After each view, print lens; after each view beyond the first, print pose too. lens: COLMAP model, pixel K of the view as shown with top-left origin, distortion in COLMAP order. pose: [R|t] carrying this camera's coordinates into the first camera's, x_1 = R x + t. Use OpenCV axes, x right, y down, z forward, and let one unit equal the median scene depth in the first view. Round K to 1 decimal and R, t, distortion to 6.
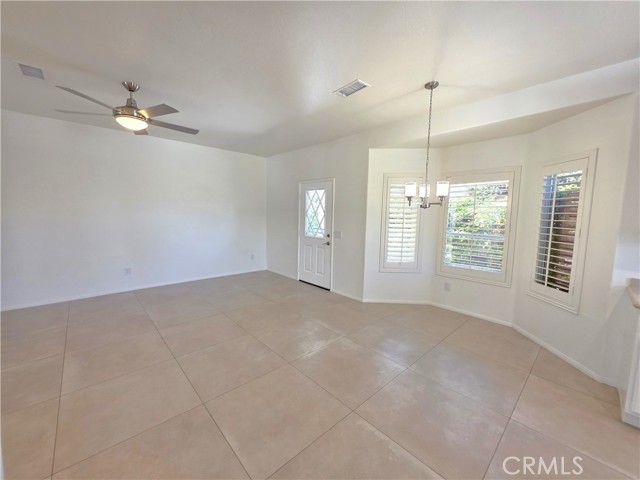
lens RADIAL K [[256.9, 0, 318.1], [0, 256.9, 236.2], [0, 0, 1]] dist [0.002325, -0.000428]
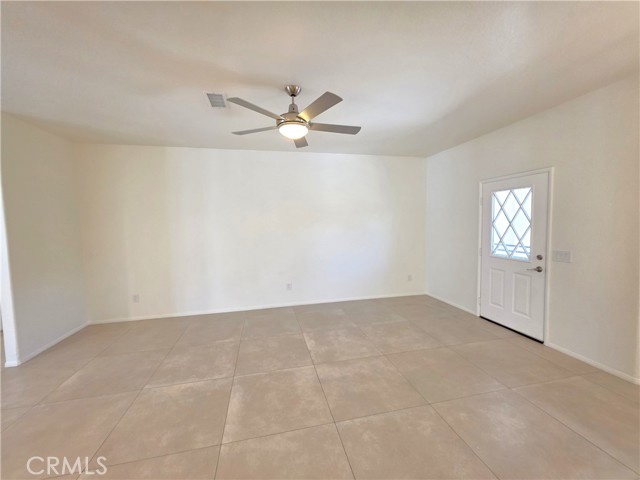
lens RADIAL K [[256.9, 0, 319.7], [0, 256.9, 239.7], [0, 0, 1]] dist [0.002325, -0.000428]
pose [[0.863620, -0.004354, -0.504124, -0.121185], [-0.011599, 0.999526, -0.028504, -0.023230], [0.504010, 0.030465, 0.863161, 0.177659]]
